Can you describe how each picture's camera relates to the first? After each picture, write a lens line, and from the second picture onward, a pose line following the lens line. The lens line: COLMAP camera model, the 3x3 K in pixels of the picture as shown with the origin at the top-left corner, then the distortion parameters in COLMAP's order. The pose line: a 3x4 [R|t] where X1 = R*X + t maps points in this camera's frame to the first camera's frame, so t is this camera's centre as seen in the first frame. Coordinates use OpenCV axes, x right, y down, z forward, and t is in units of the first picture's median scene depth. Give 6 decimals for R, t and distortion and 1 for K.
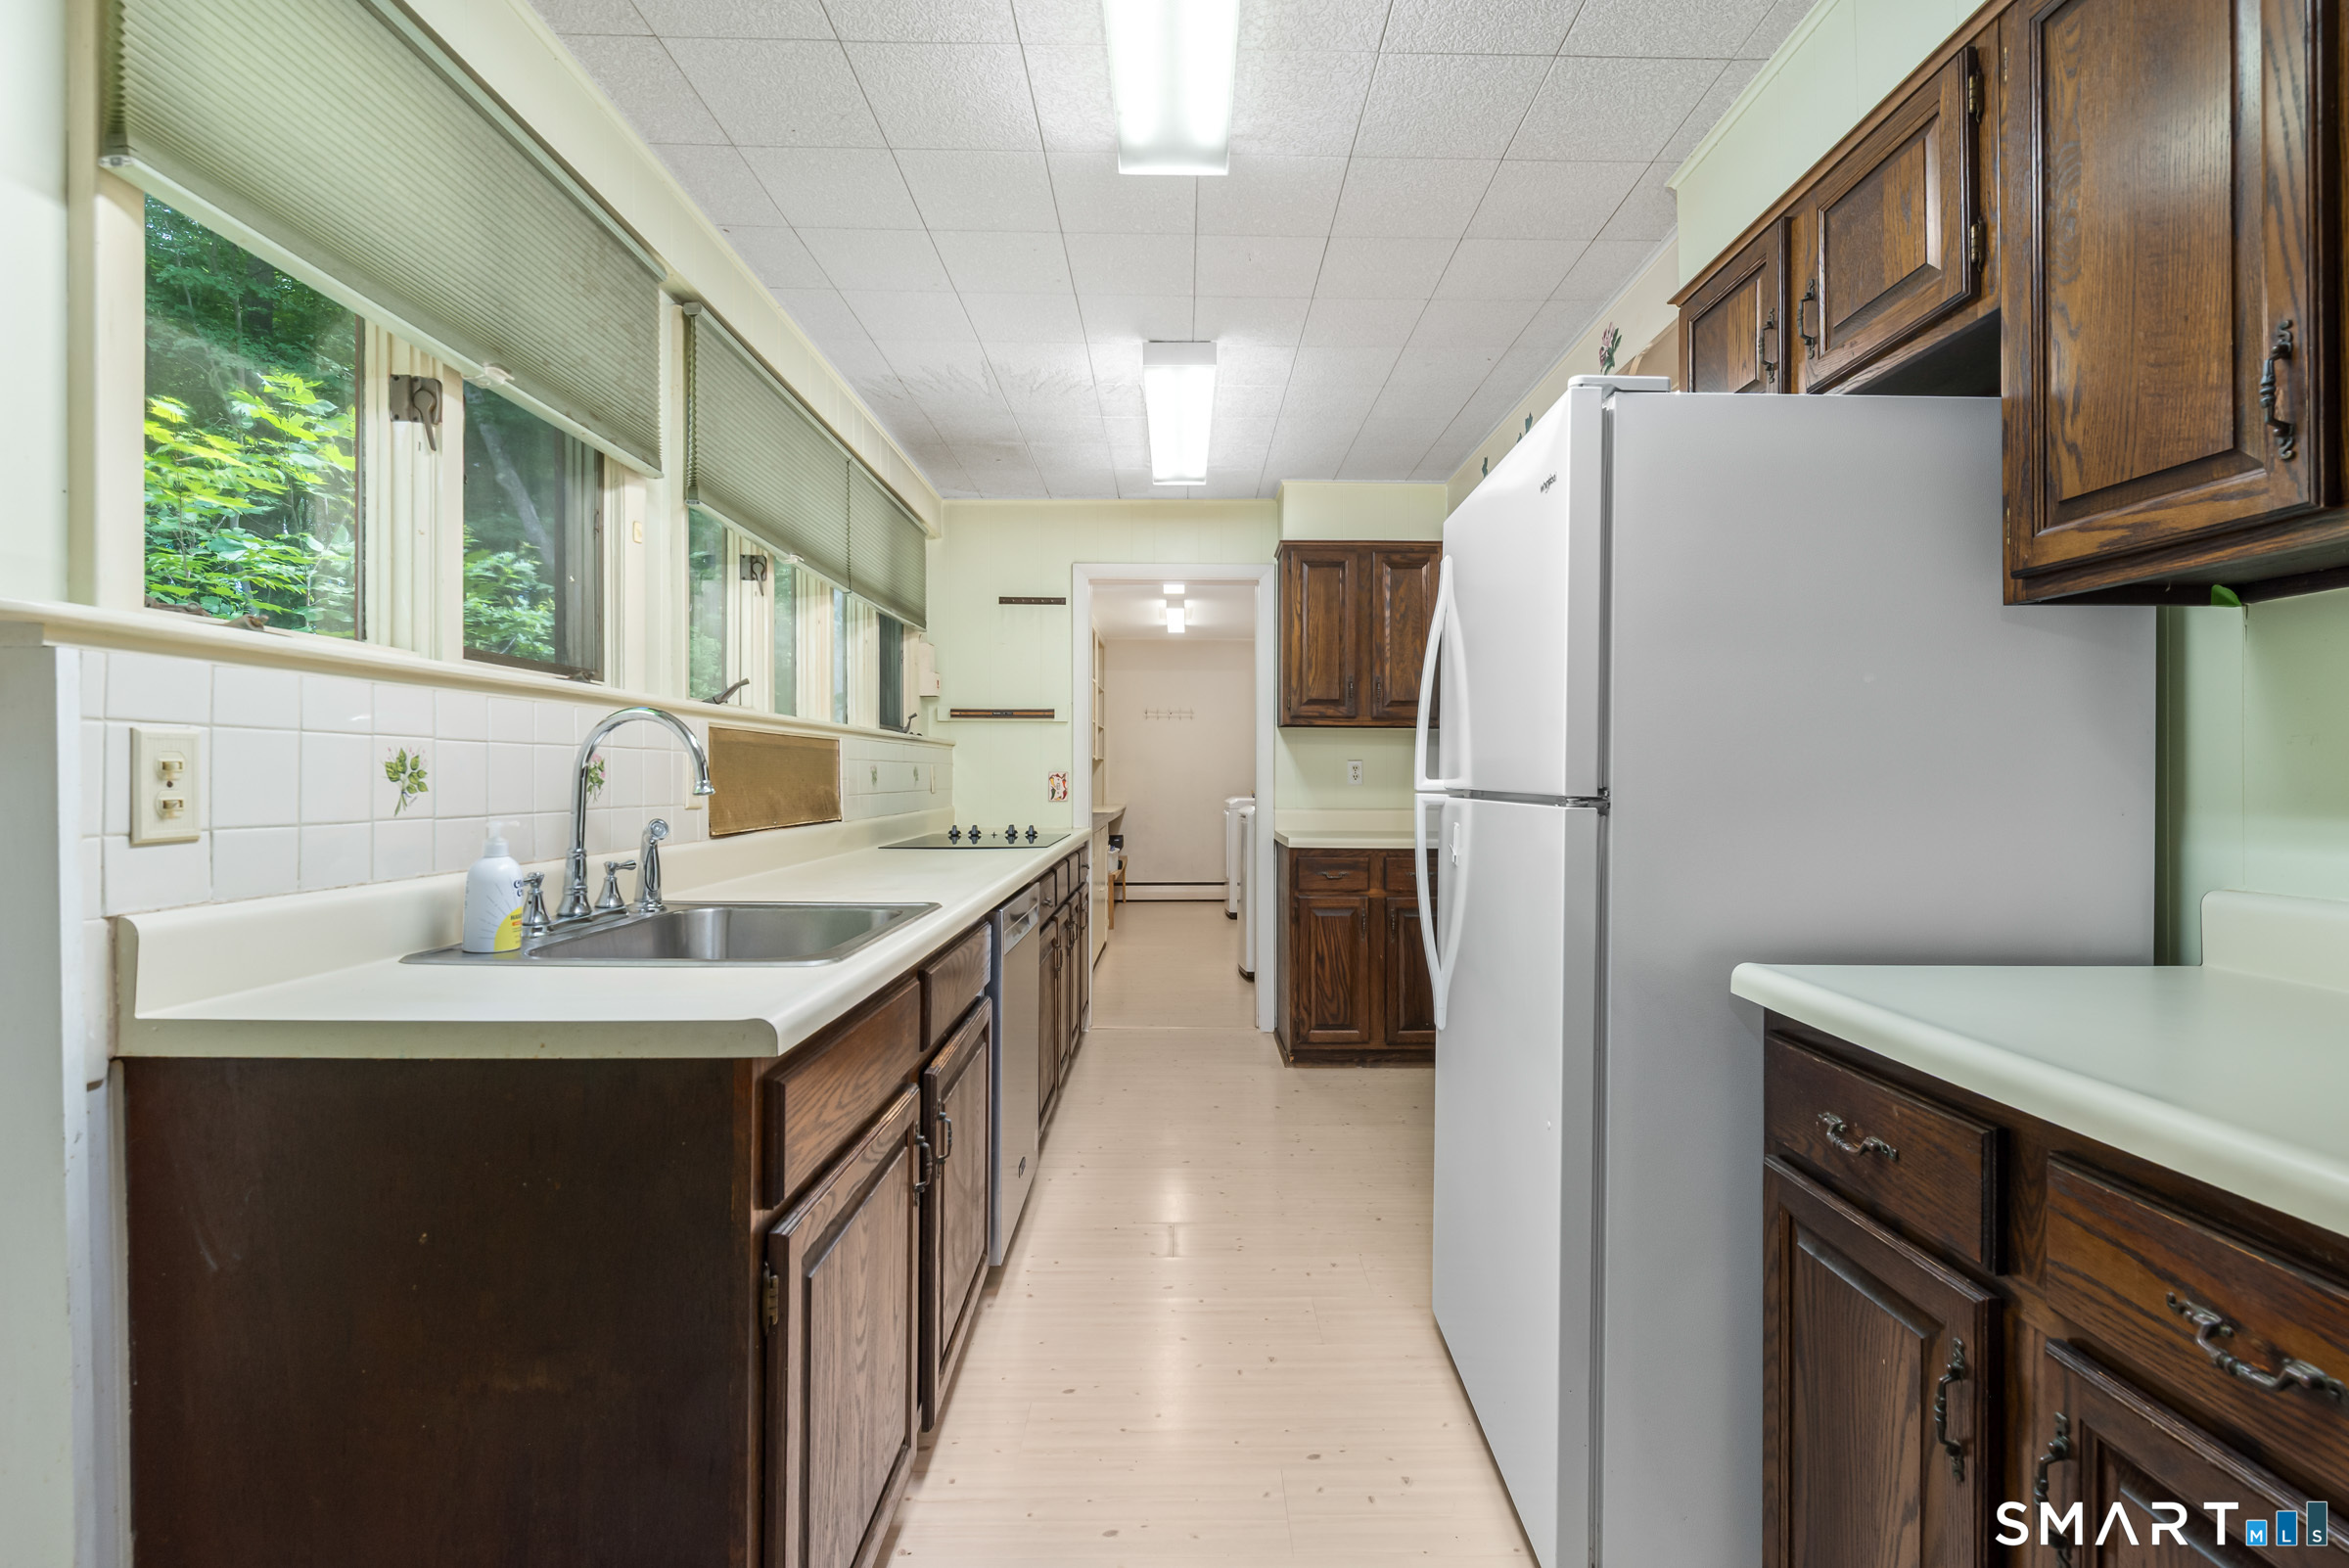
lens RADIAL K [[1015.3, 0, 1176.3], [0, 1015.3, 774.1], [0, 0, 1]] dist [0.000975, -0.000553]
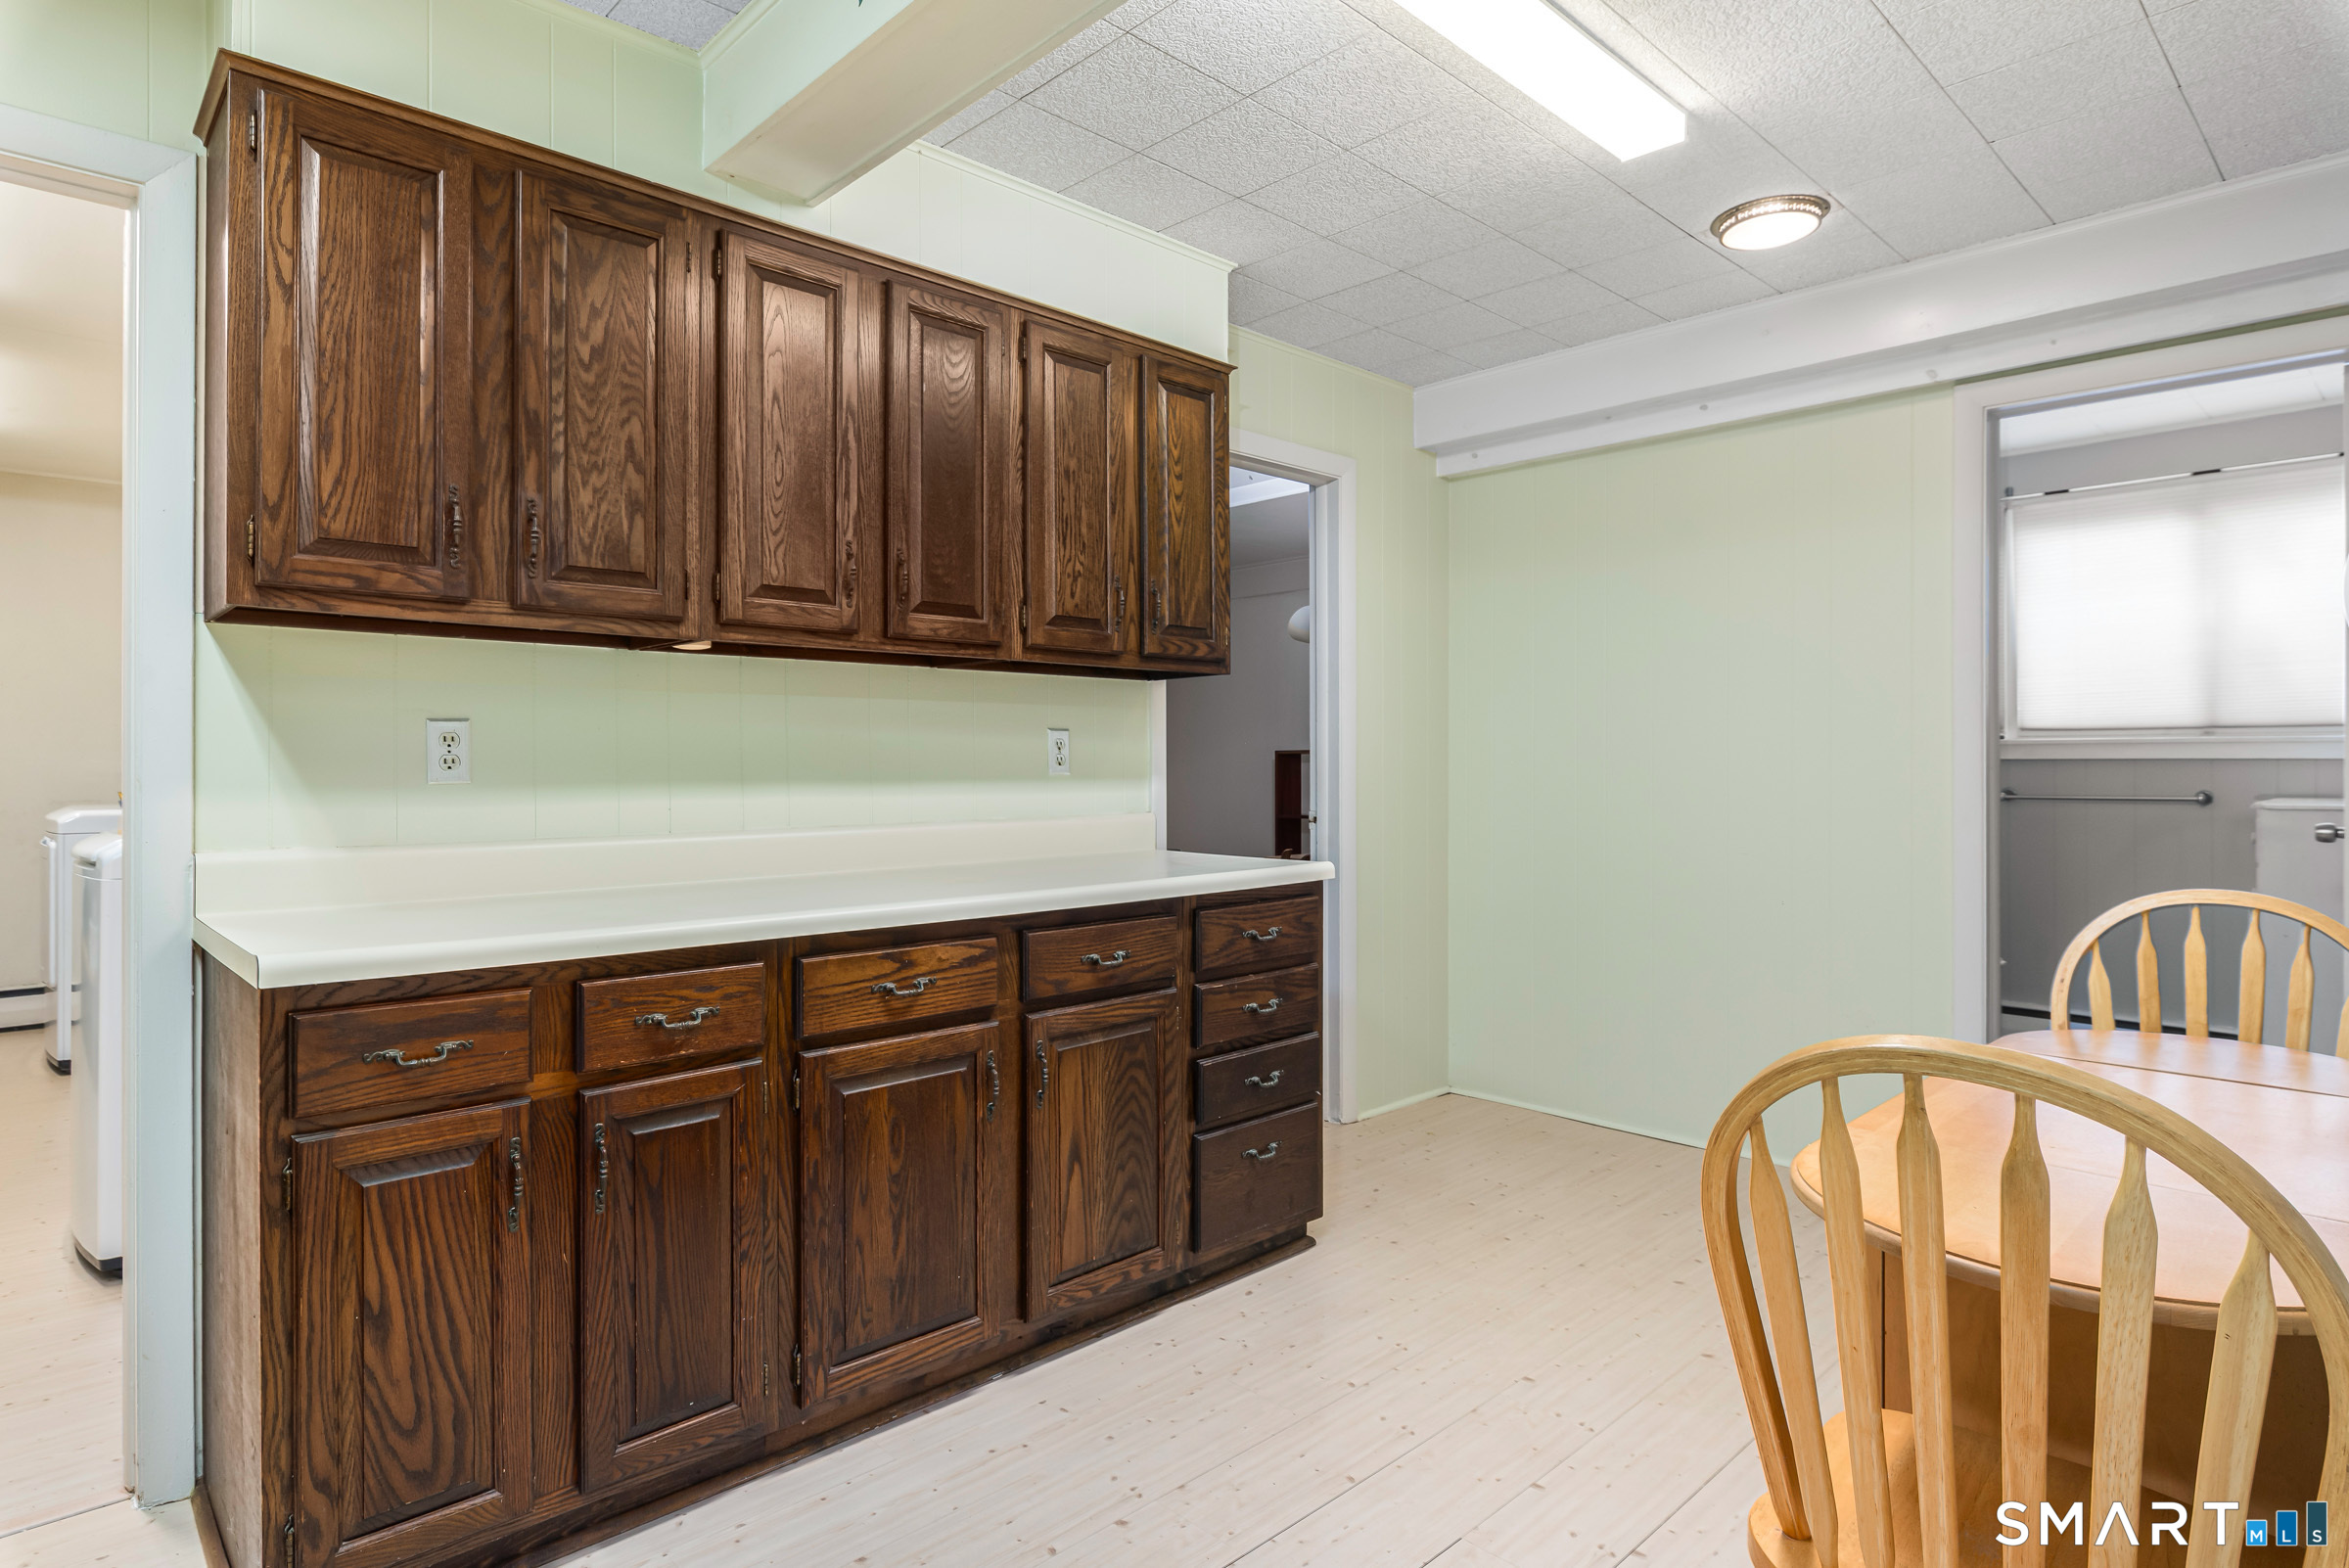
lens RADIAL K [[1290.0, 0, 1158.8], [0, 1290.0, 758.6], [0, 0, 1]] dist [-0.010256, -0.001419]
pose [[0.726285, 0.000544, 0.687394, 0.038192], [0.001984, 0.999994, -0.002888, 0.003101], [-0.687391, 0.003462, 0.726279, 0.488175]]
